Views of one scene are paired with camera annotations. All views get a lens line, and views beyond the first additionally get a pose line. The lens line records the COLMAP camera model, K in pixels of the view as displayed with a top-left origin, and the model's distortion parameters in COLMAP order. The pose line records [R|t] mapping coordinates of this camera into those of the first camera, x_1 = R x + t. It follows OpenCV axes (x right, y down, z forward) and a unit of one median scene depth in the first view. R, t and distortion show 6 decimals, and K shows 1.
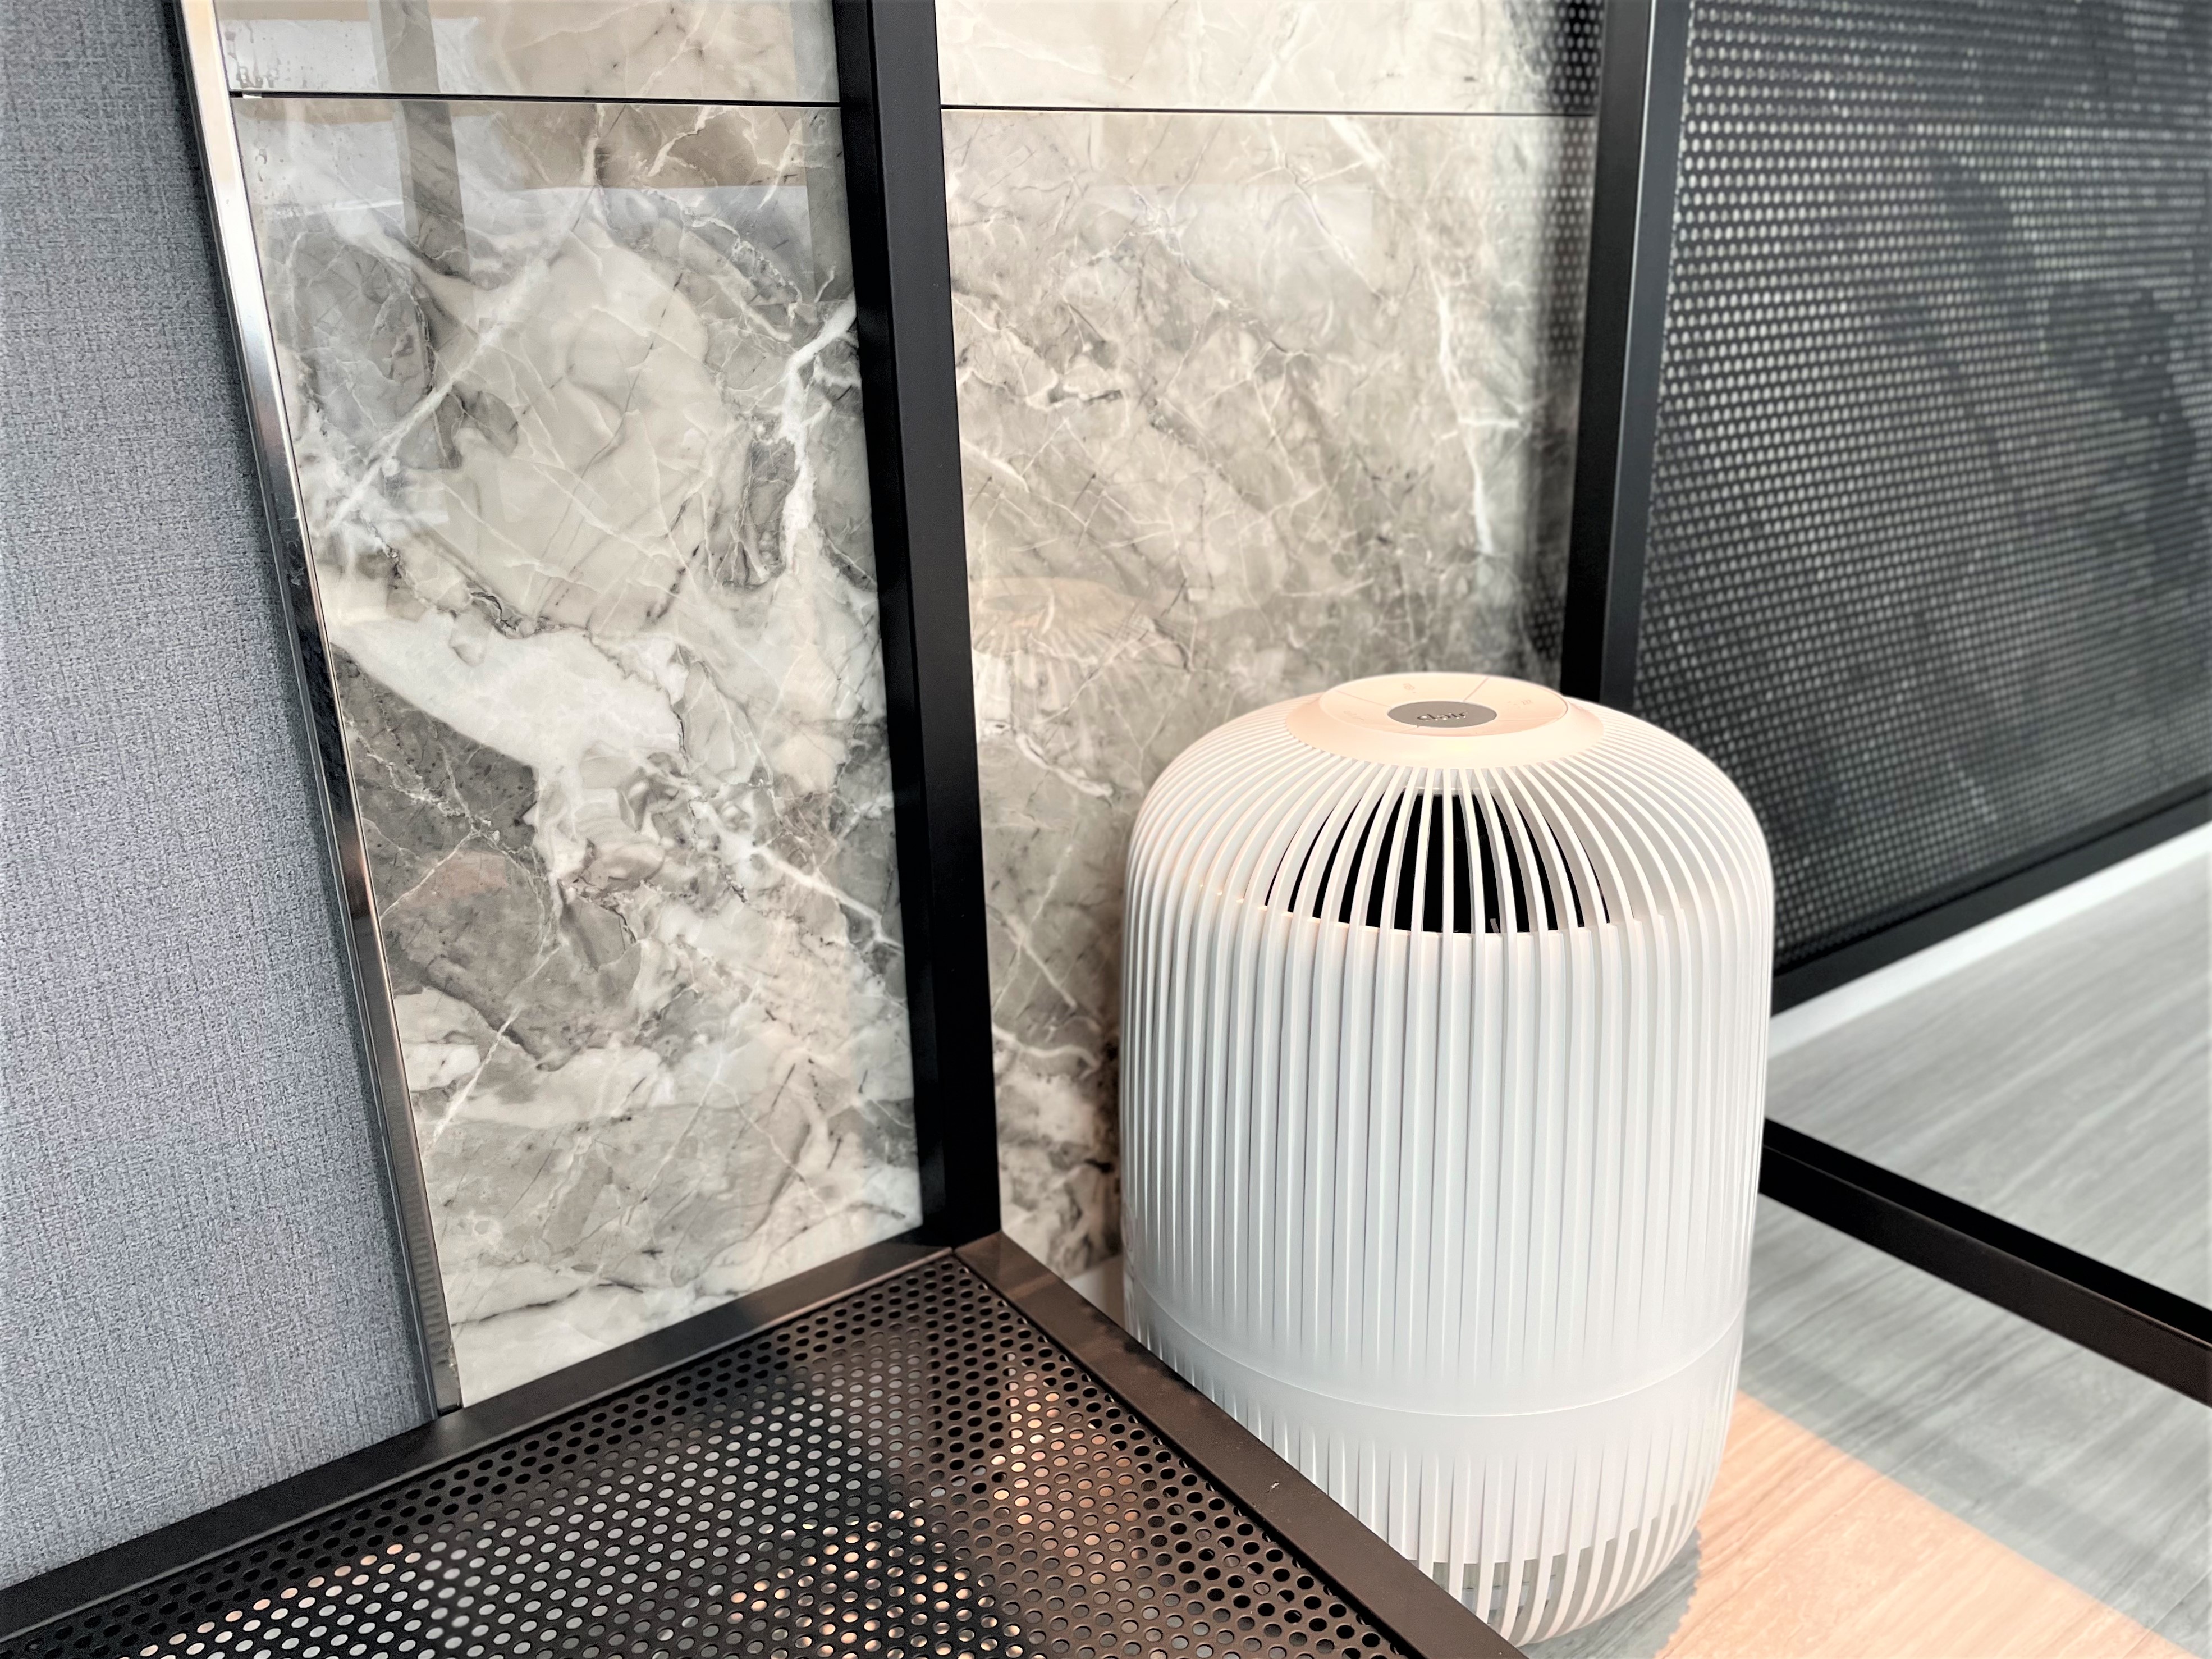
lens RADIAL K [[1692.1, 0, 1118.8], [0, 1692.1, 833.2], [0, 0, 1]] dist [0.044113, -0.085528]
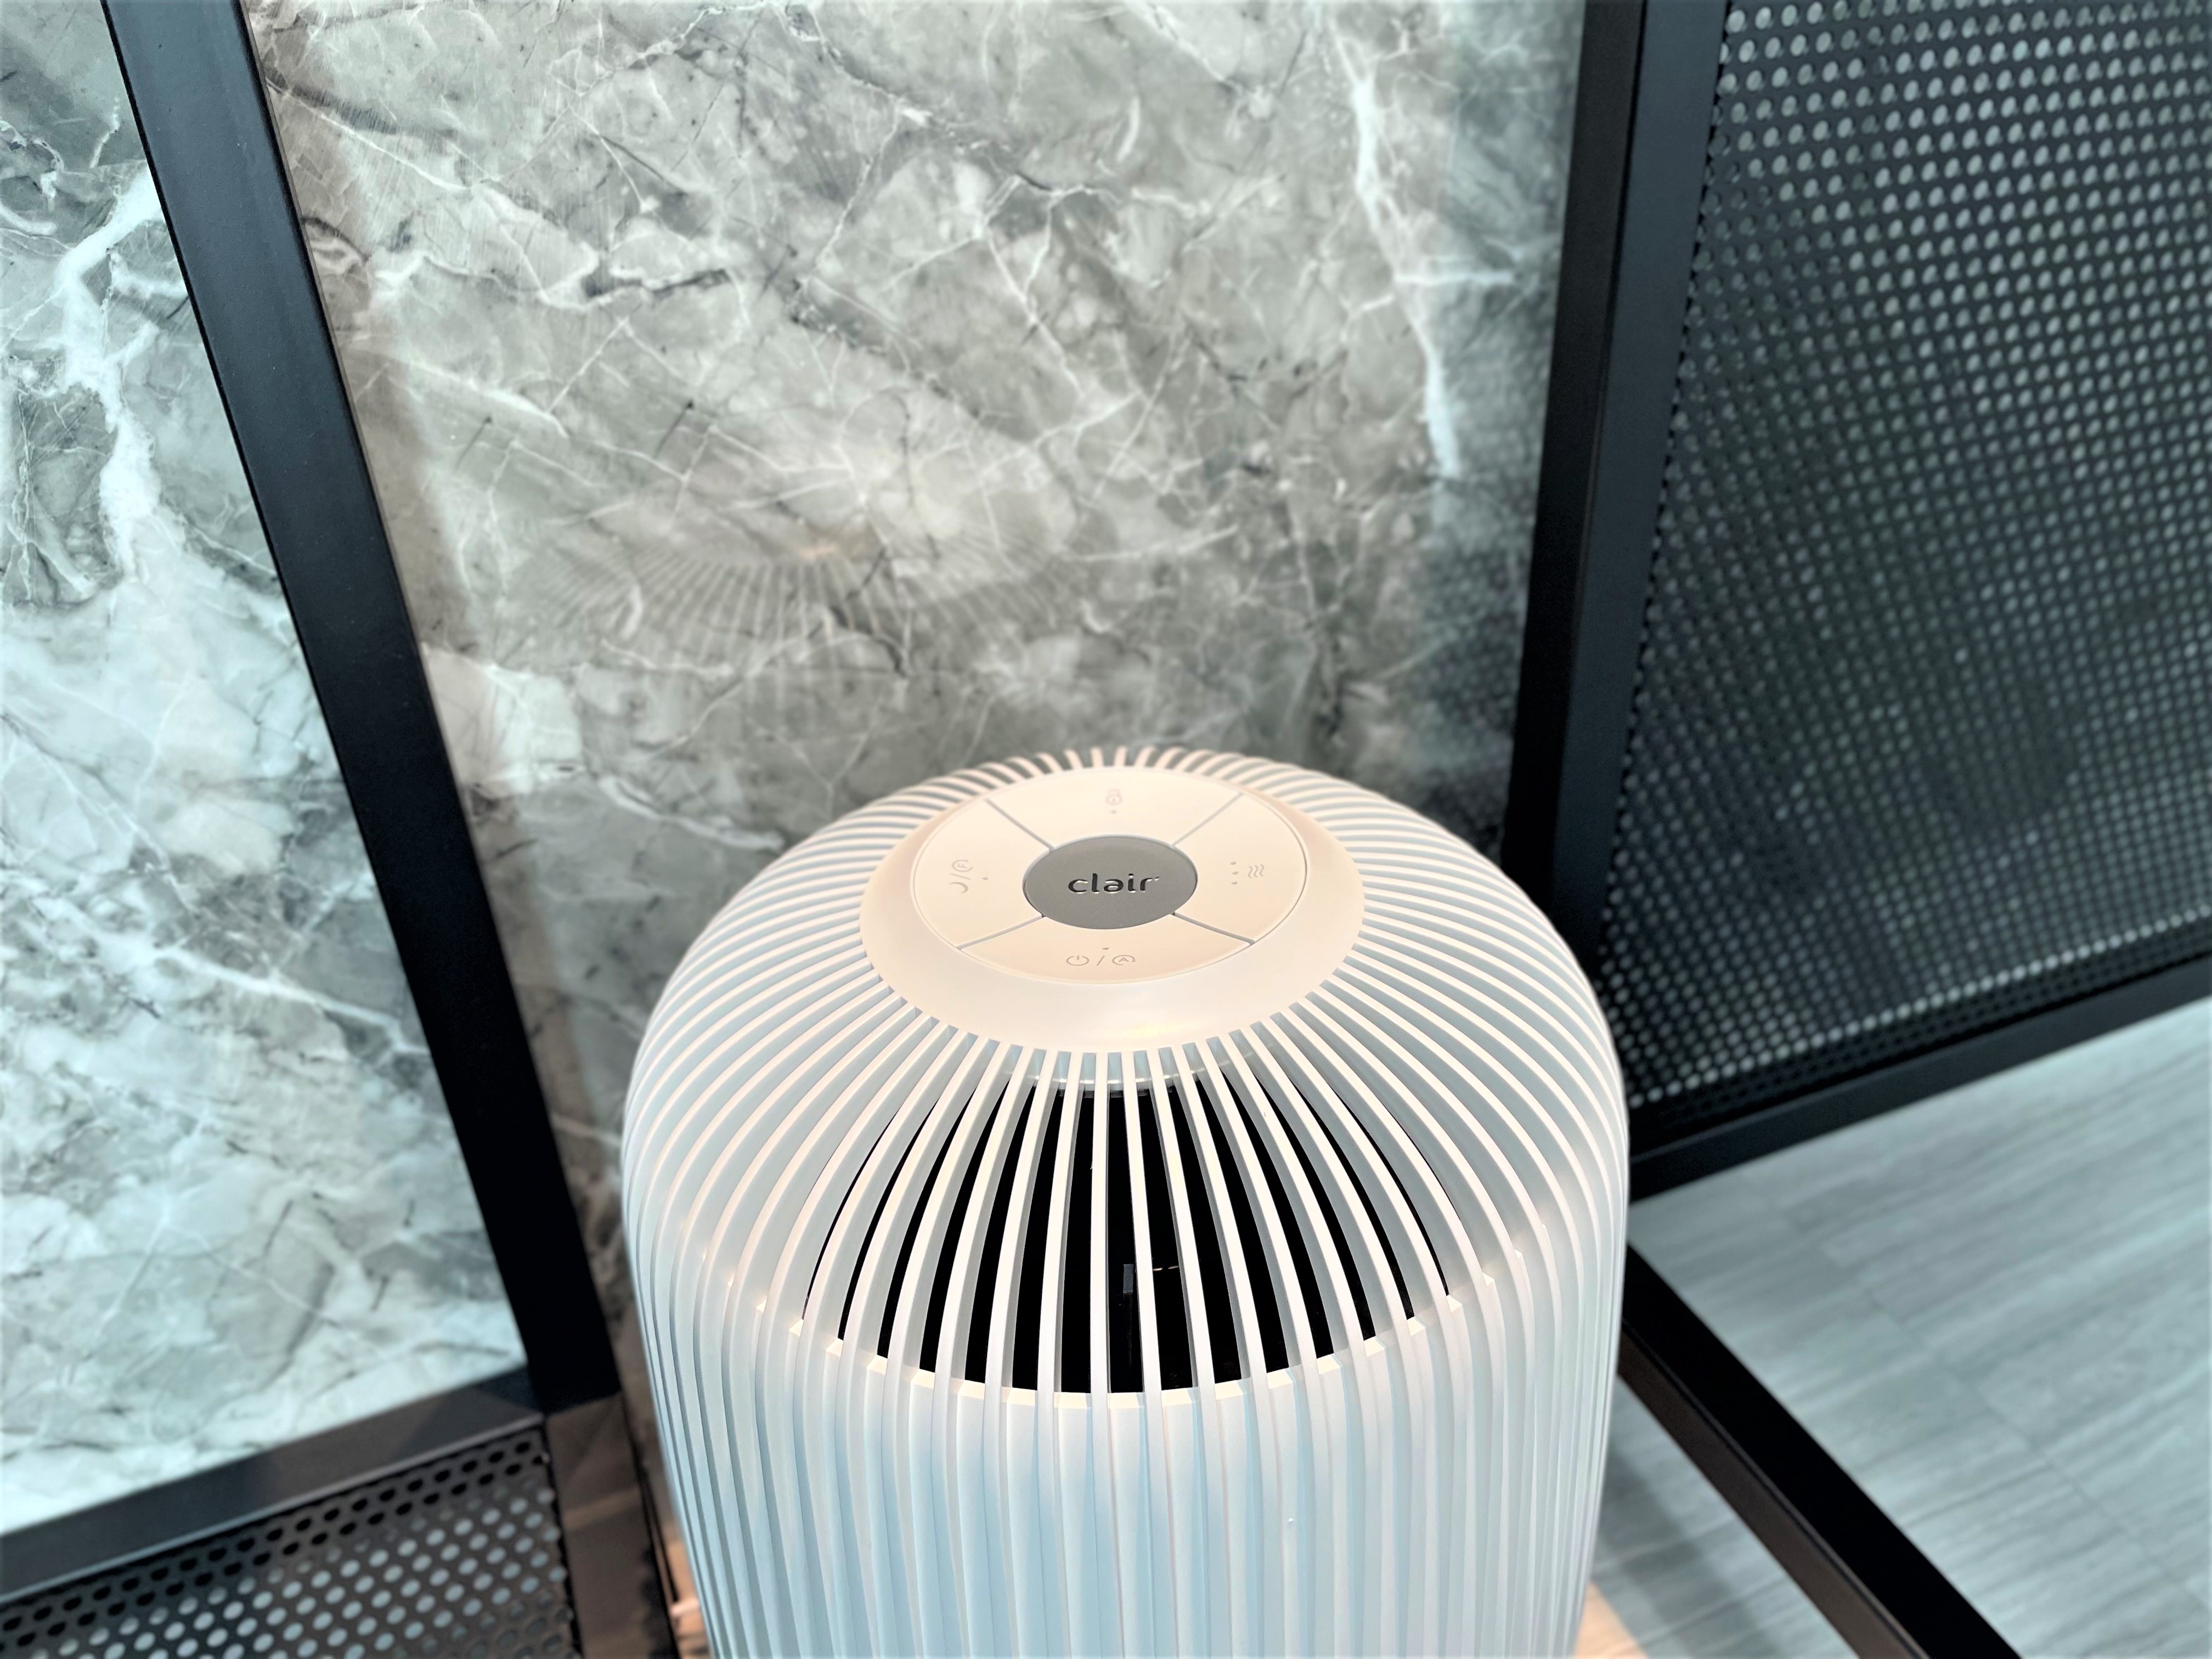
lens RADIAL K [[1691.9, 0, 1102.2], [0, 1691.9, 826.3], [0, 0, 1]] dist [0.044113, -0.085528]
pose [[0.974348, 0.105491, -0.198789, 0.282364], [-0.061991, 0.974966, 0.213538, -0.202157], [0.216339, -0.195737, 0.956496, 0.386393]]
